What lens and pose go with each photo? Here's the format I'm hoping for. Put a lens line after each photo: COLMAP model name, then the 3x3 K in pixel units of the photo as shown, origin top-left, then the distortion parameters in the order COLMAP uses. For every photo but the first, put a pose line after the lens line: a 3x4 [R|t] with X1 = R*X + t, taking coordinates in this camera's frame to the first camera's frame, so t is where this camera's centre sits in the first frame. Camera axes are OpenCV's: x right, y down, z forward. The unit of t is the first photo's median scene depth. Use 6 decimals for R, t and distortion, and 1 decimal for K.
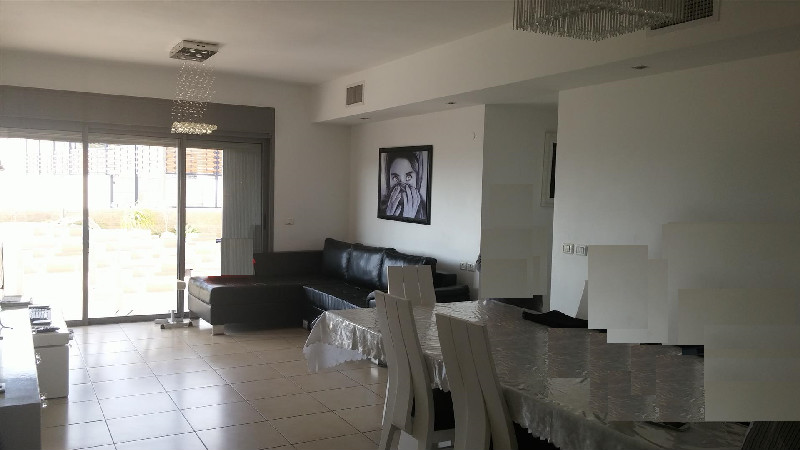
lens RADIAL K [[681.4, 0, 400.0], [0, 681.4, 225.0], [0, 0, 1]] dist [-0.000507, -0.002748]
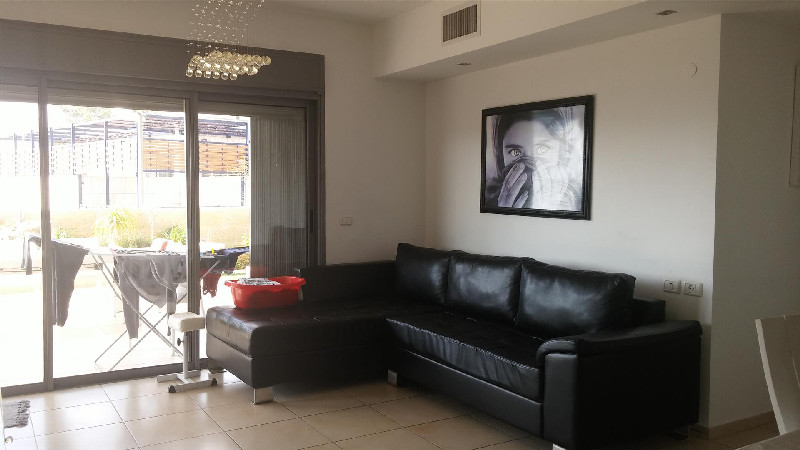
lens RADIAL K [[709.9, 0, 398.8], [0, 709.9, 220.1], [0, 0, 1]] dist [0.008730, 0.001298]
pose [[0.999510, -0.023417, 0.020762, -0.135211], [0.023467, 0.999722, -0.002165, -0.002965], [-0.020705, 0.002651, 0.999782, 0.304657]]
